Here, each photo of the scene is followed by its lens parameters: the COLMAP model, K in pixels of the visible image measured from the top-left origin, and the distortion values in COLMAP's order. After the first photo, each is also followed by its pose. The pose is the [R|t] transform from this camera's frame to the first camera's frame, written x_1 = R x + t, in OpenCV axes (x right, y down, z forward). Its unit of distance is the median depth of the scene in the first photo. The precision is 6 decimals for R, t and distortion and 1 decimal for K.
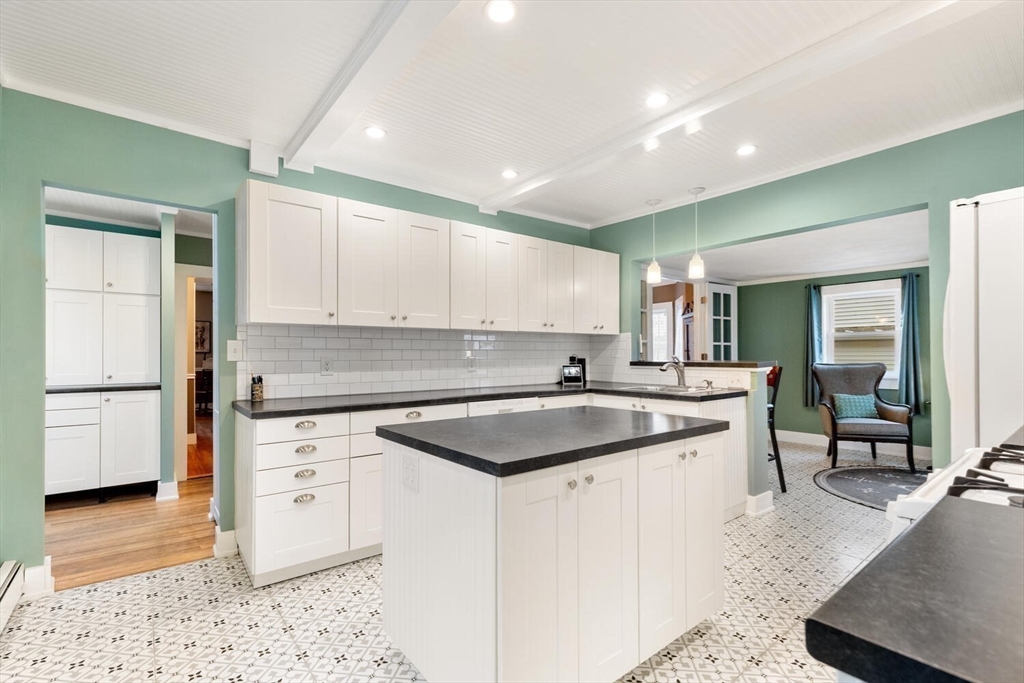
lens RADIAL K [[462.4, 0, 512.3], [0, 462.4, 356.5], [0, 0, 1]] dist [0.023500, 0.000062]
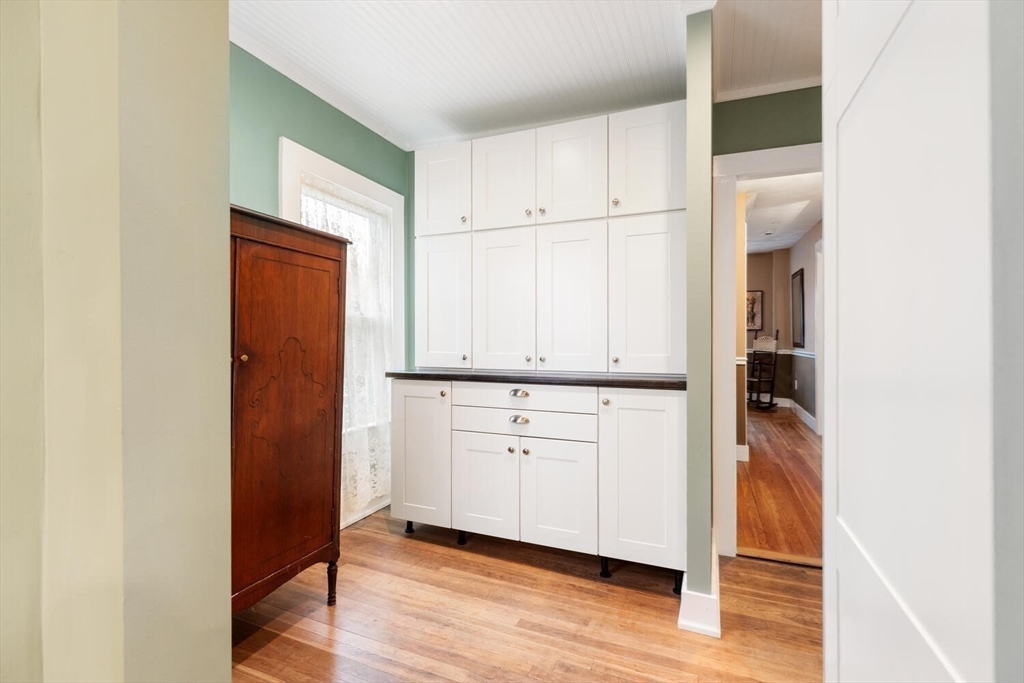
lens RADIAL K [[465.8, 0, 514.0], [0, 465.8, 328.2], [0, 0, 1]] dist [0.005990, 0.000249]
pose [[0.492030, -0.010725, -0.870512, -0.408189], [-0.008106, 0.999824, -0.016900, 0.013997], [0.870541, 0.015372, 0.491856, 0.596710]]
